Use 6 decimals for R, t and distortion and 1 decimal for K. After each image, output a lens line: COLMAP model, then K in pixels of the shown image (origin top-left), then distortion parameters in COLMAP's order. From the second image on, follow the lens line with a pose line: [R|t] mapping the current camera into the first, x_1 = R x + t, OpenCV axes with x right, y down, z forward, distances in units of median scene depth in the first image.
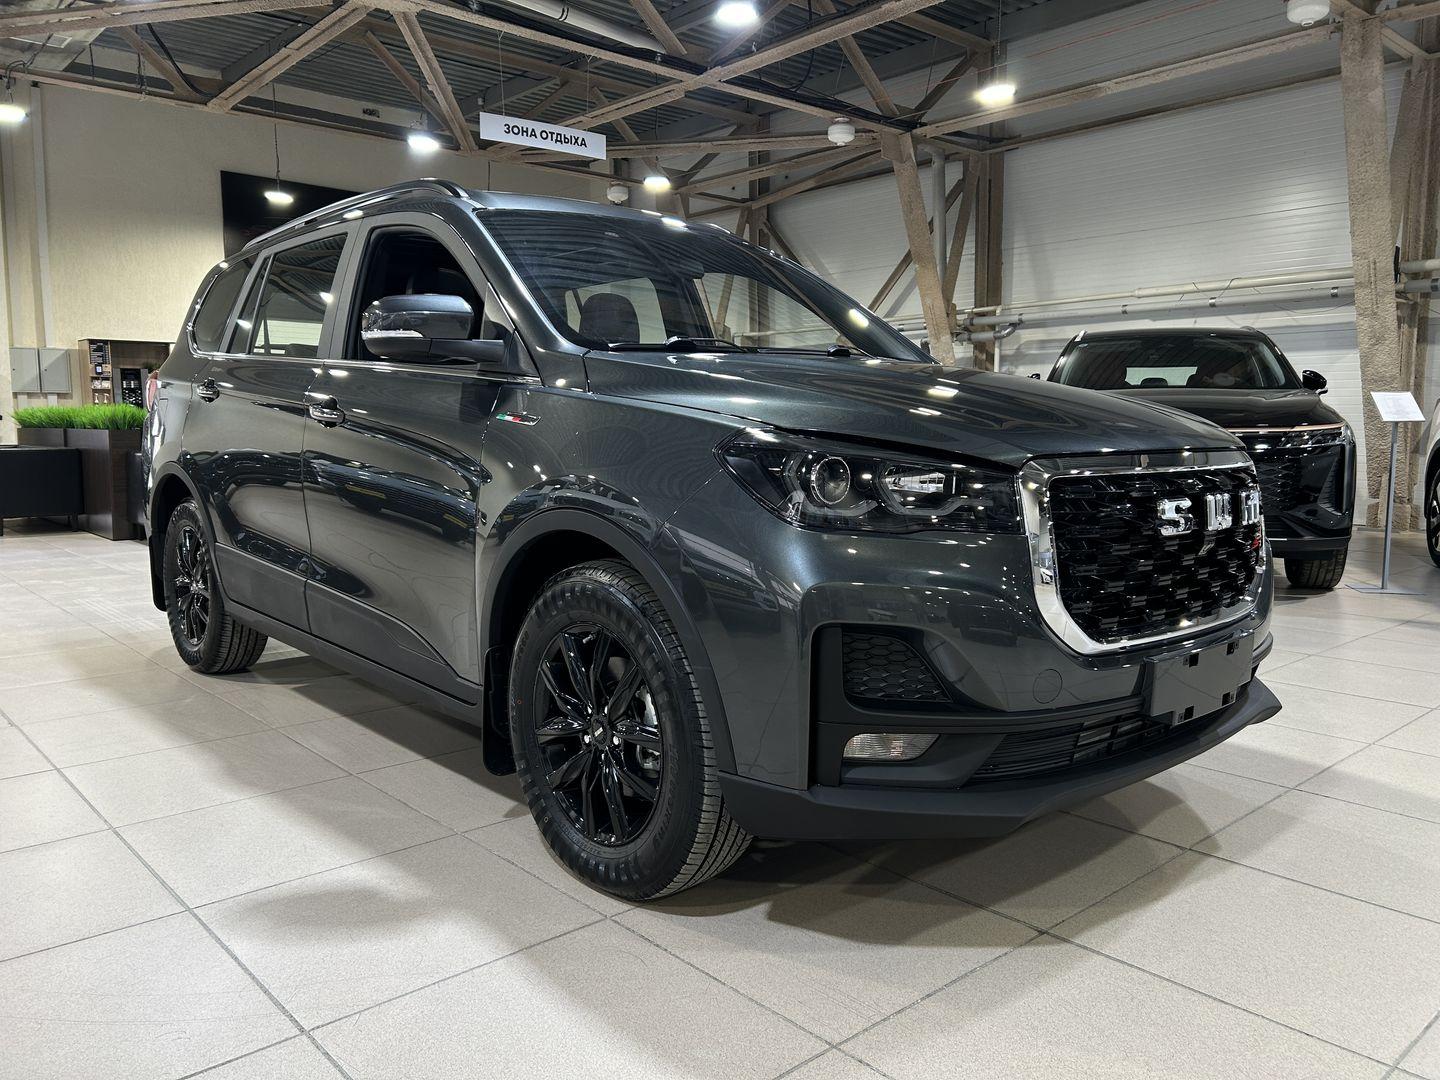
lens RADIAL K [[1082.8, 0, 723.4], [0, 1082.8, 539.1], [0, 0, 1]] dist [0.003381, 0.006140]
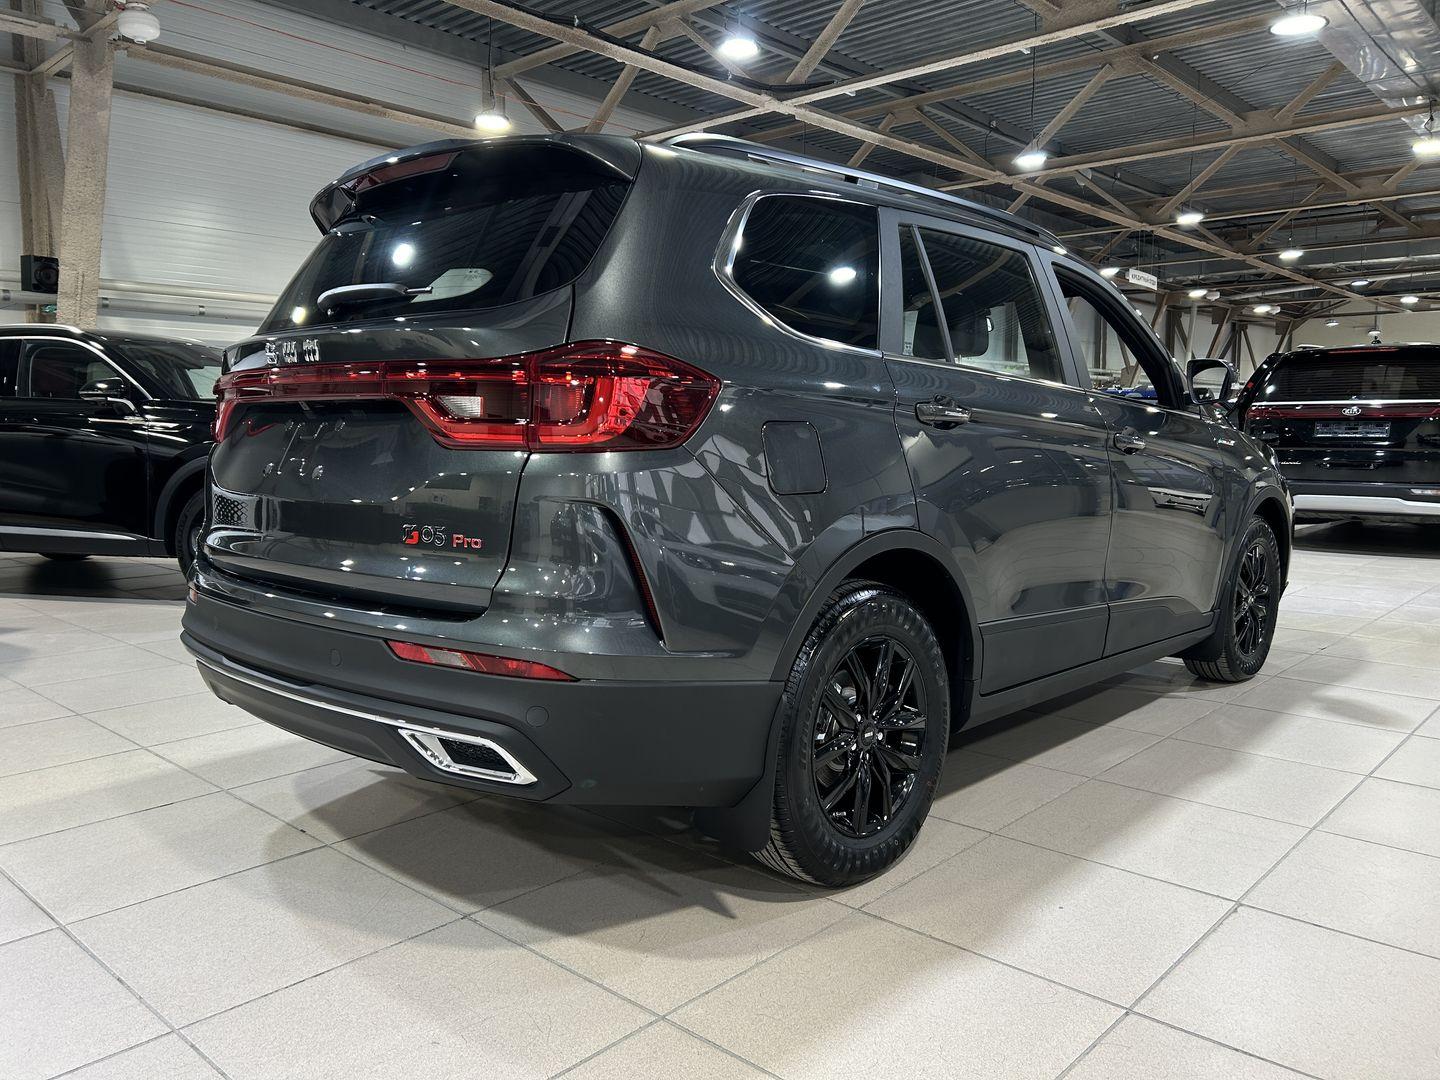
lens RADIAL K [[1082.8, 0, 723.4], [0, 1082.8, 539.1], [0, 0, 1]] dist [0.003381, 0.006140]
pose [[-0.099930, -0.100360, 0.989920, -1.123019], [0.111055, 0.987559, 0.111331, -0.135707], [-0.988777, 0.121061, -0.087542, 1.227945]]
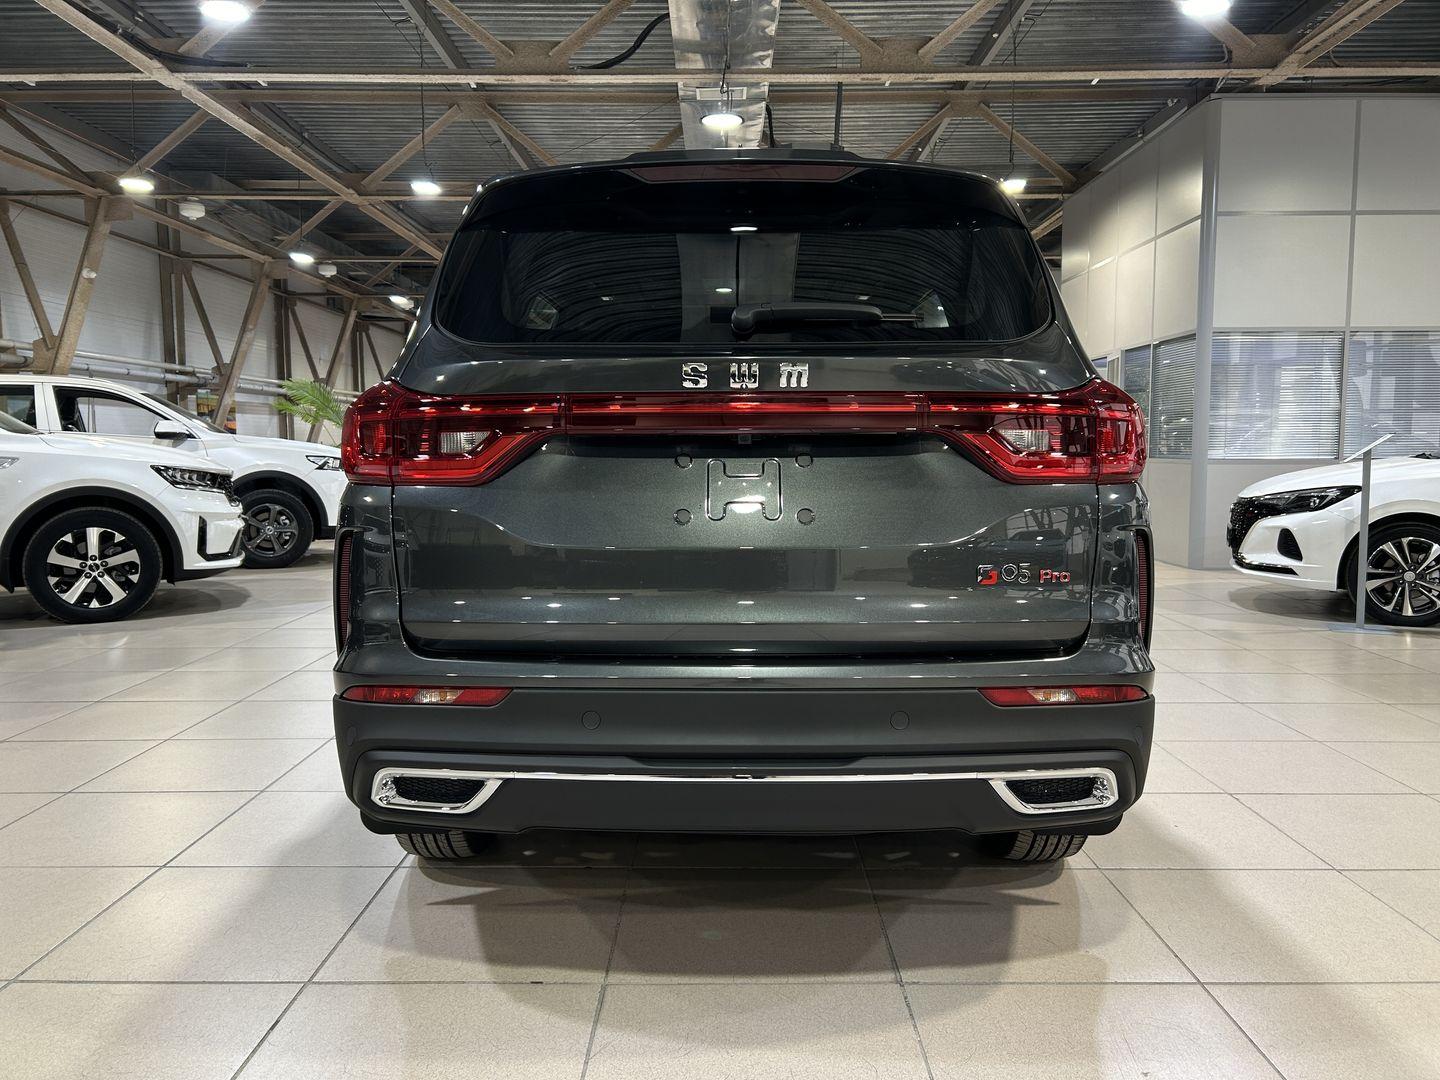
lens RADIAL K [[1083.4, 0, 720.0], [0, 1083.4, 540.0], [0, 0, 1]] dist [0.008466, -0.006450]
pose [[-0.744730, -0.052715, 0.665281, -1.000326], [0.076188, 0.983642, 0.163228, -0.163501], [-0.663003, 0.172247, -0.728532, 1.454263]]
